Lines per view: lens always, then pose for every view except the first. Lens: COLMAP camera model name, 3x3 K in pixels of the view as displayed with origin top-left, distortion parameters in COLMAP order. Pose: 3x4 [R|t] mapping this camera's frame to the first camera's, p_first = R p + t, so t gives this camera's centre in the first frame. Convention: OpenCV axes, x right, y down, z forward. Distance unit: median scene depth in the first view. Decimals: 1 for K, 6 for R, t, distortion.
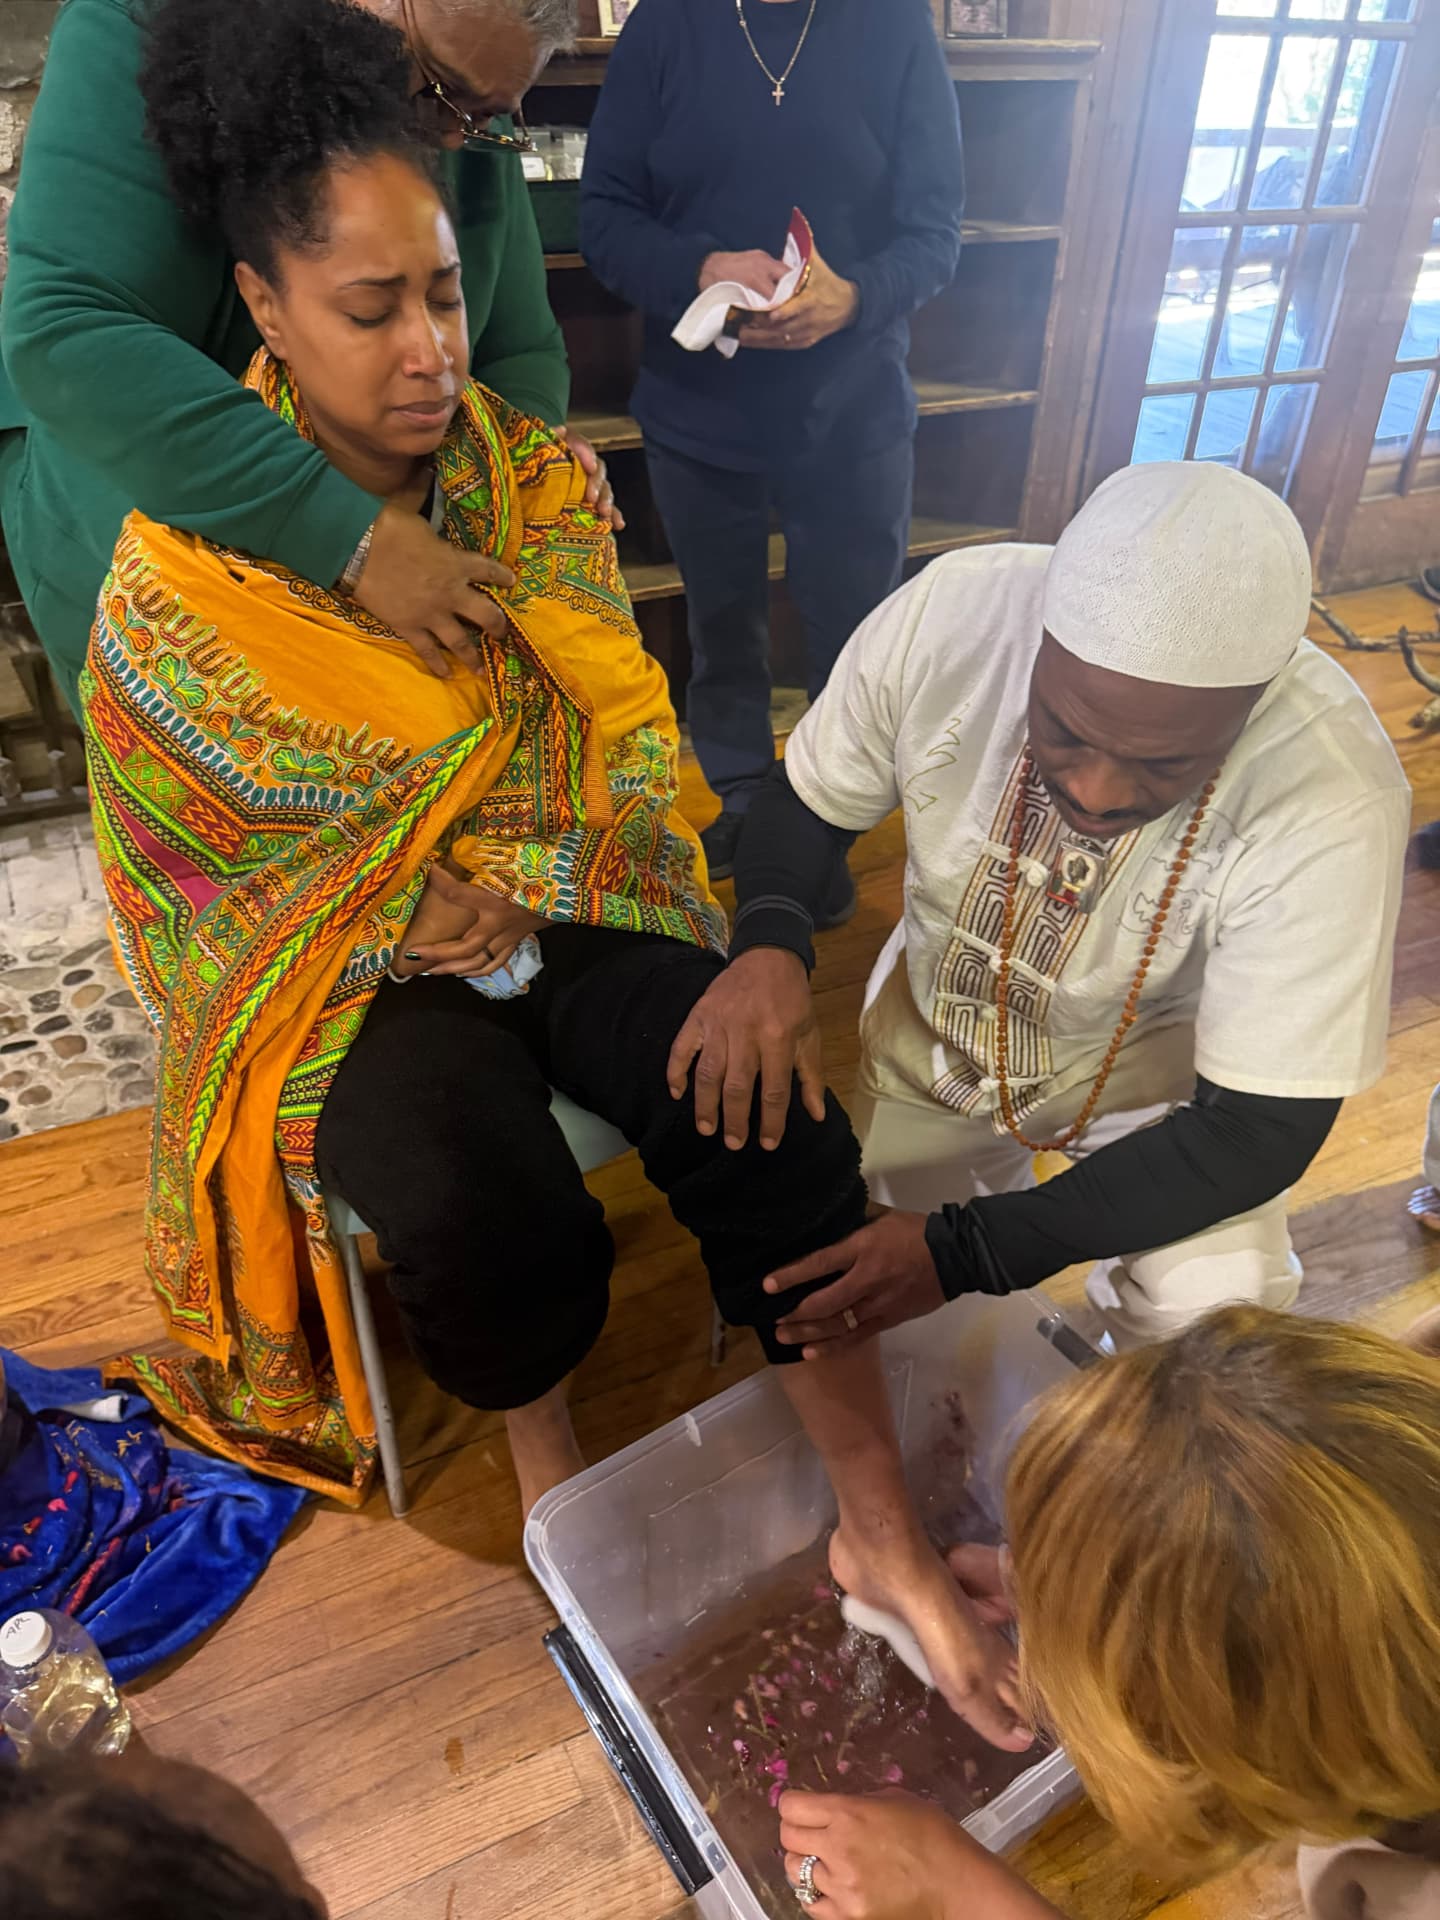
lens RADIAL K [[1391.3, 0, 705.4], [0, 1391.3, 980.8], [0, 0, 1]] dist [0.011110, -0.014146]
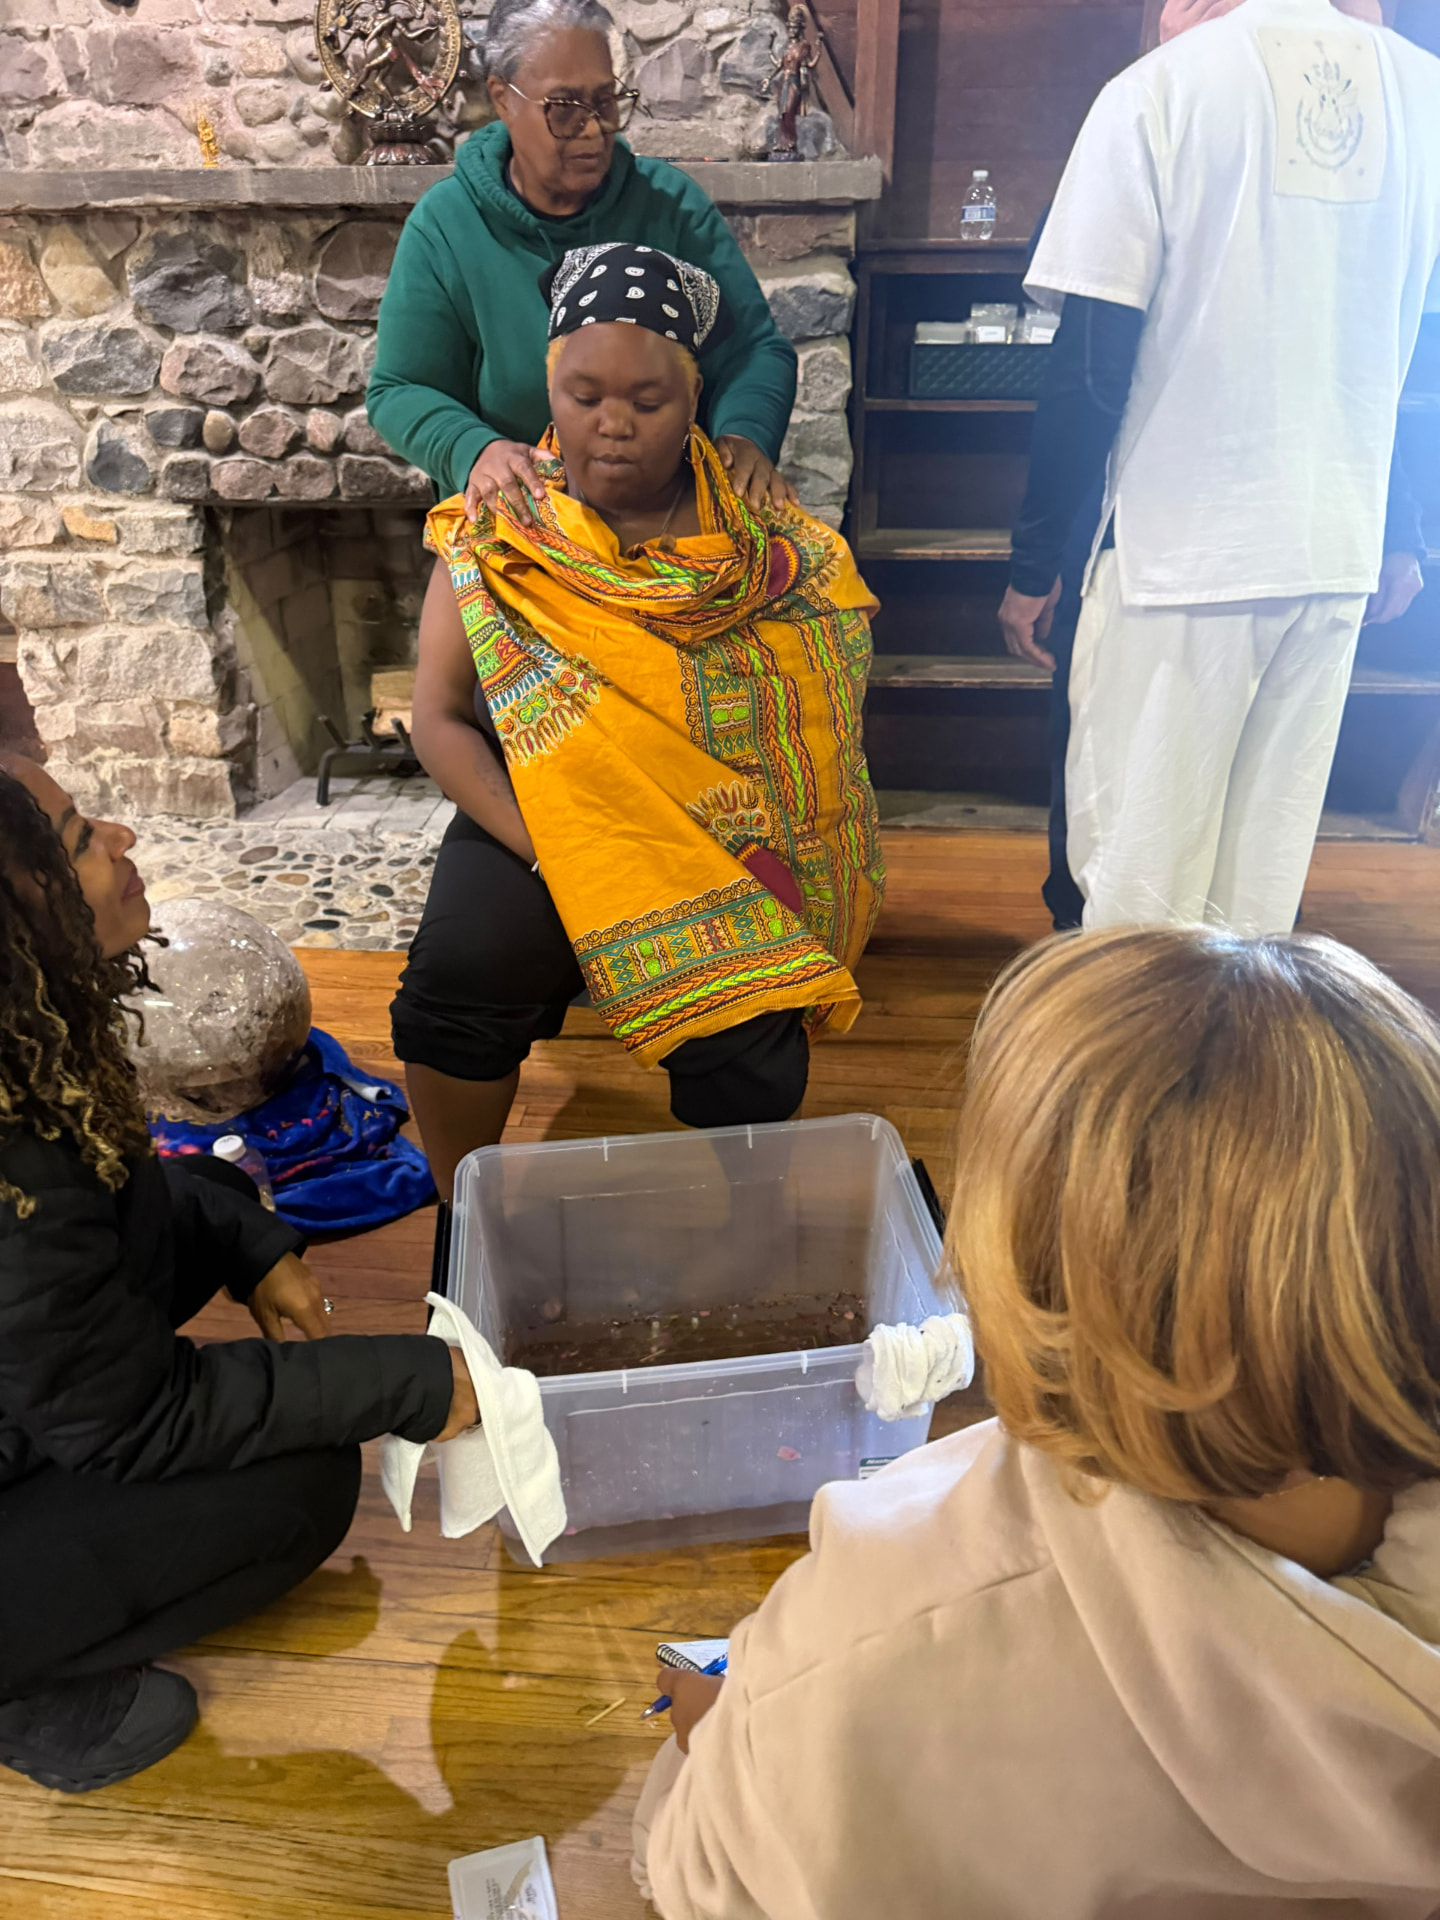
lens RADIAL K [[1391.3, 0, 732.7], [0, 1391.3, 958.8], [0, 0, 1]] dist [0.011110, -0.014146]
pose [[0.856288, 0.224287, -0.465259, 0.544476], [-0.282876, 0.957333, -0.059121, 0.143722], [0.432148, 0.182235, 0.883198, -0.167692]]
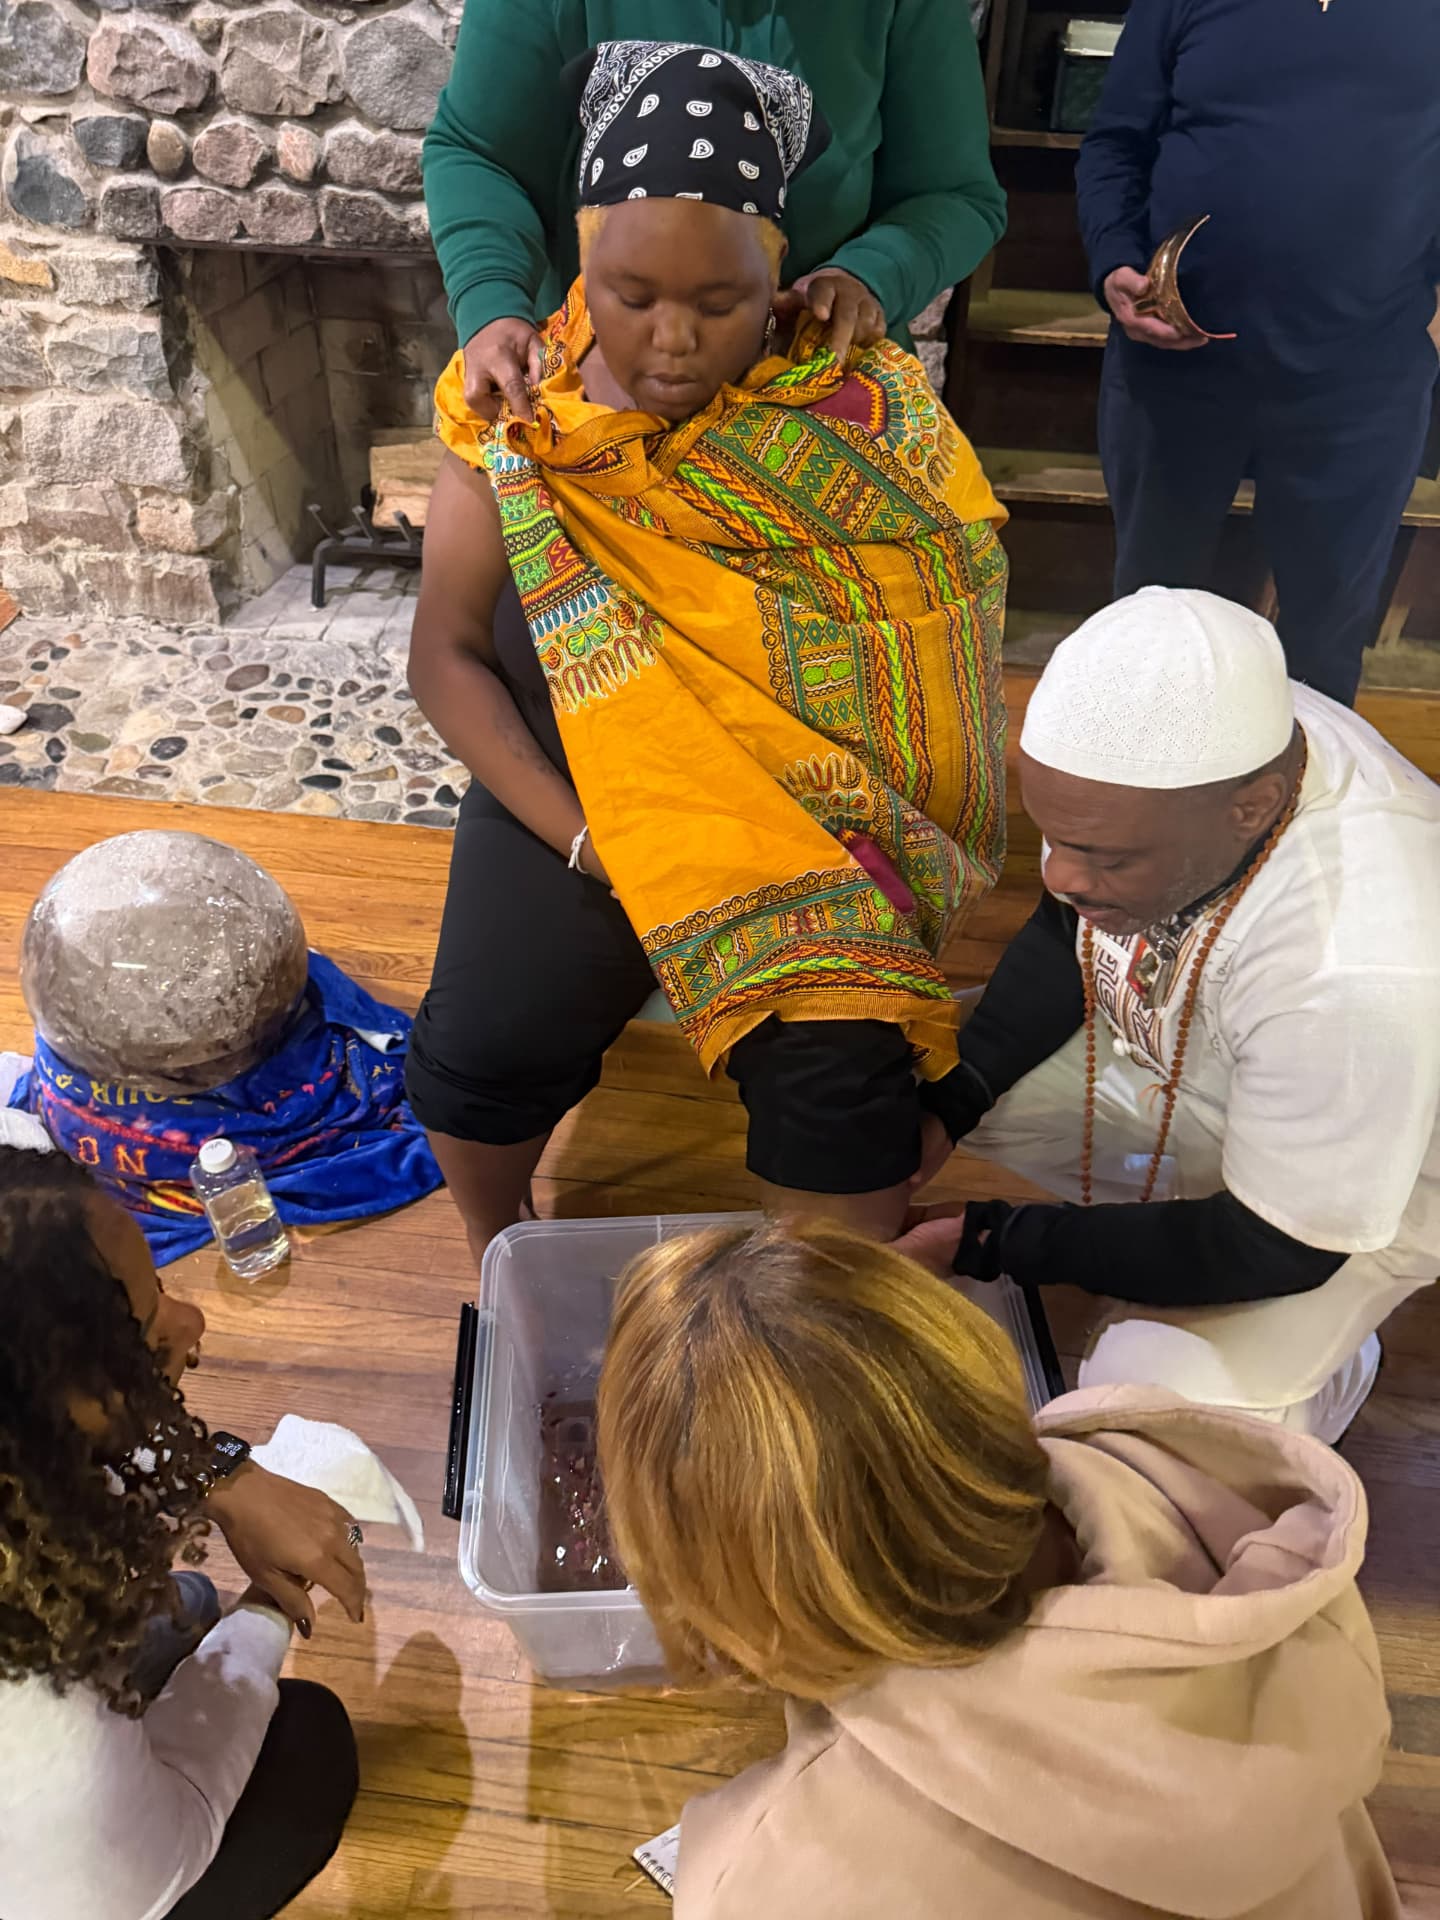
lens RADIAL K [[1391.3, 0, 724.8], [0, 1391.3, 975.0], [0, 0, 1]] dist [0.011110, -0.014146]
pose [[0.835692, 0.366221, -0.409270, 0.344474], [-0.314877, 0.930066, 0.189289, -0.097815], [0.449969, -0.029317, 0.892563, -0.021052]]
